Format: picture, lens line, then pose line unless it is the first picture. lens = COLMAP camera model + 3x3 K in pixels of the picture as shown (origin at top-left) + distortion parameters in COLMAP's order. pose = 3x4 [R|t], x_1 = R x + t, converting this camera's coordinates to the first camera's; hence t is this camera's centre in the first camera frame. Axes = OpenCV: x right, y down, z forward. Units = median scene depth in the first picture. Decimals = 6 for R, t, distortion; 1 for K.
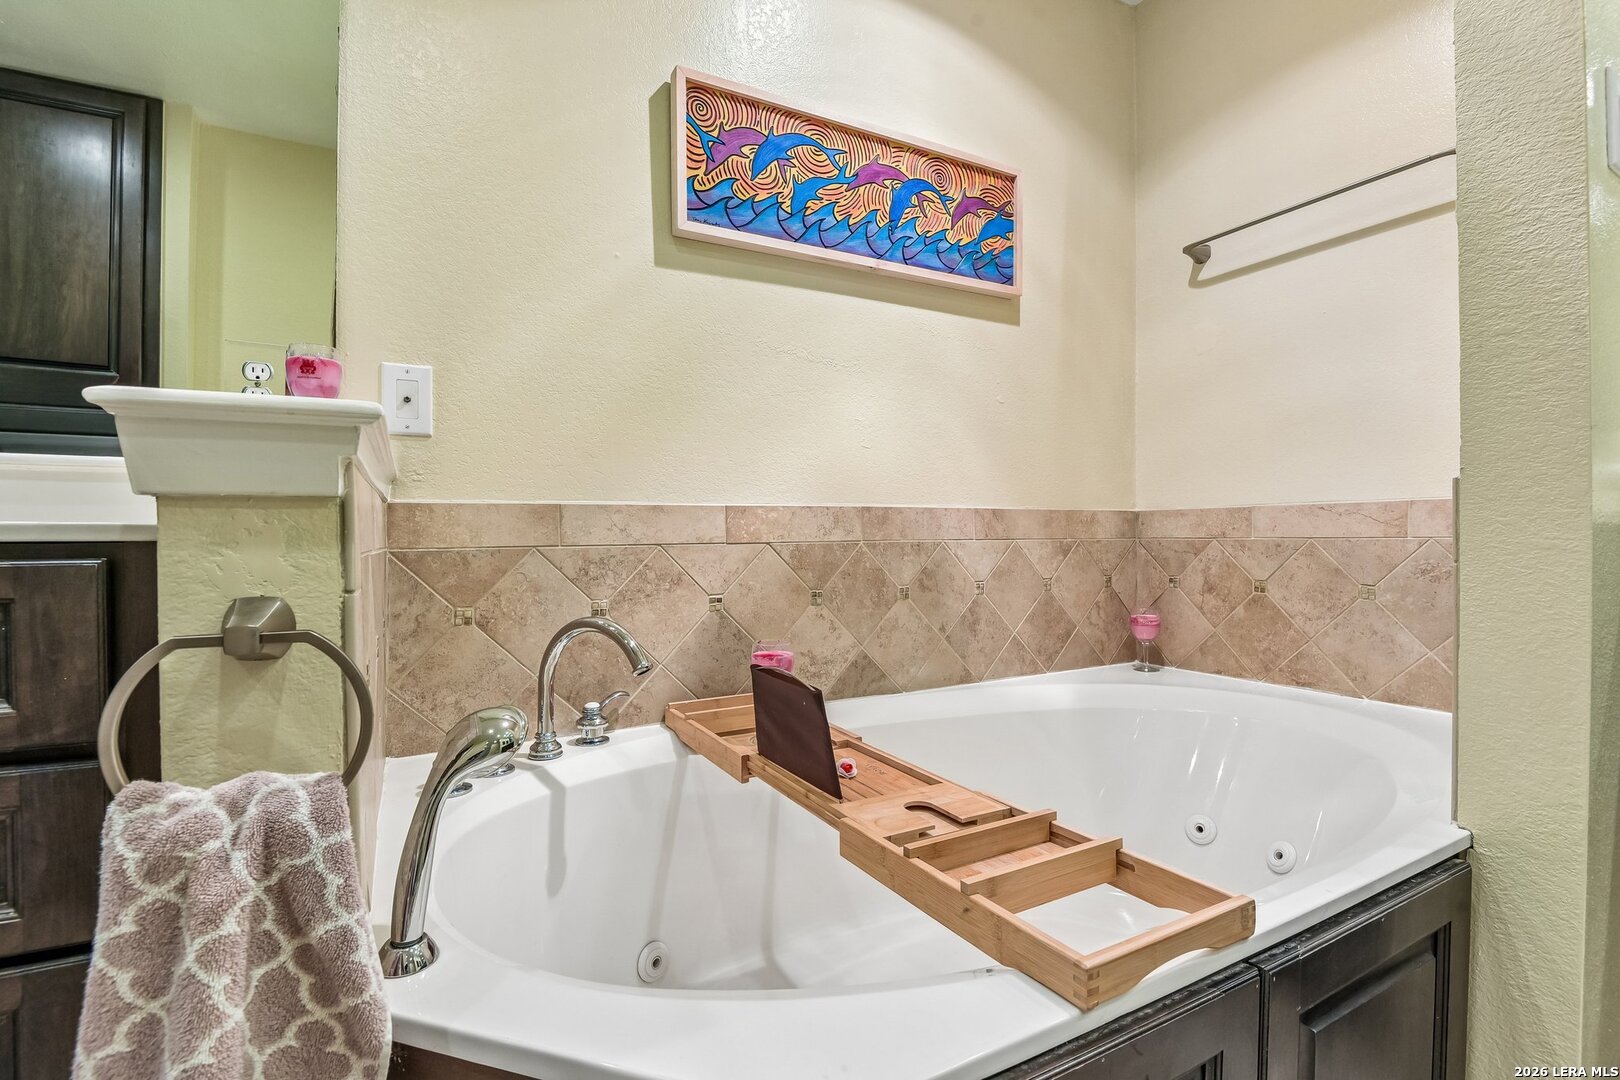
lens RADIAL K [[748.5, 0, 805.1], [0, 748.5, 538.7], [0, 0, 1]] dist [-0.005372, -0.012266]
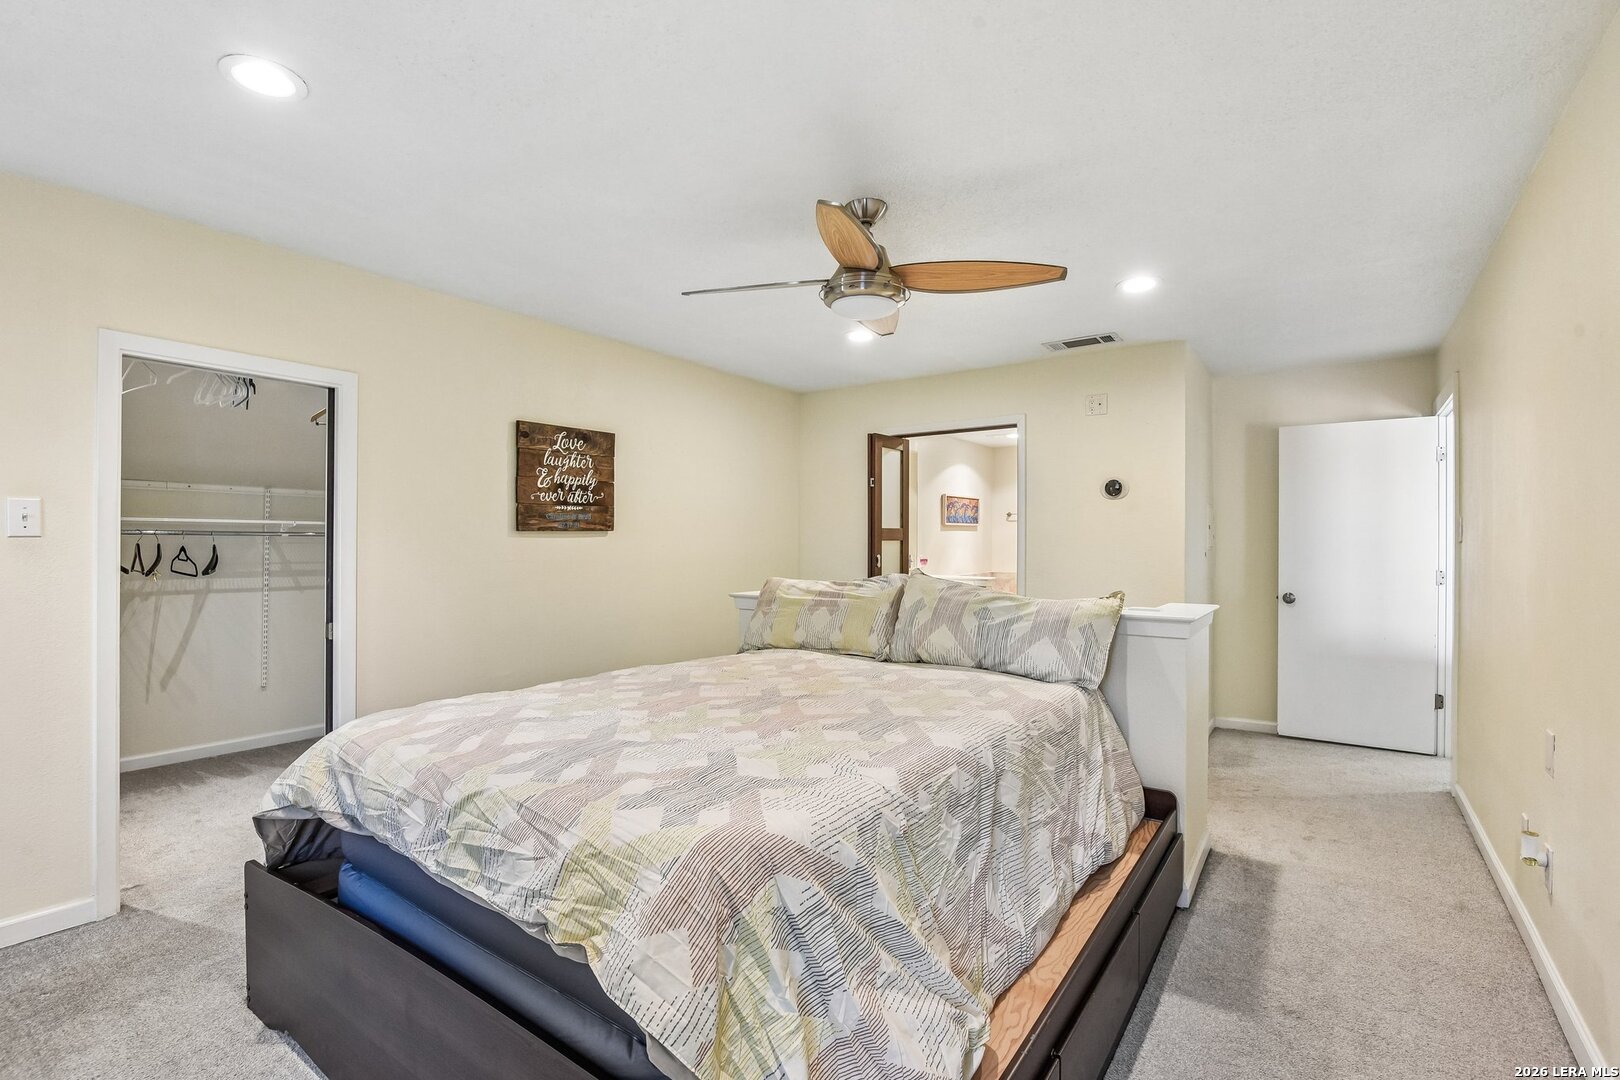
lens RADIAL K [[747.0, 0, 803.4], [0, 747.0, 533.2], [0, 0, 1]] dist [-0.000540, -0.011865]
pose [[0.899839, 0.009751, 0.436114, -2.813423], [-0.004138, 0.999896, -0.013817, -0.233677], [-0.436203, 0.010628, 0.899786, -2.756055]]
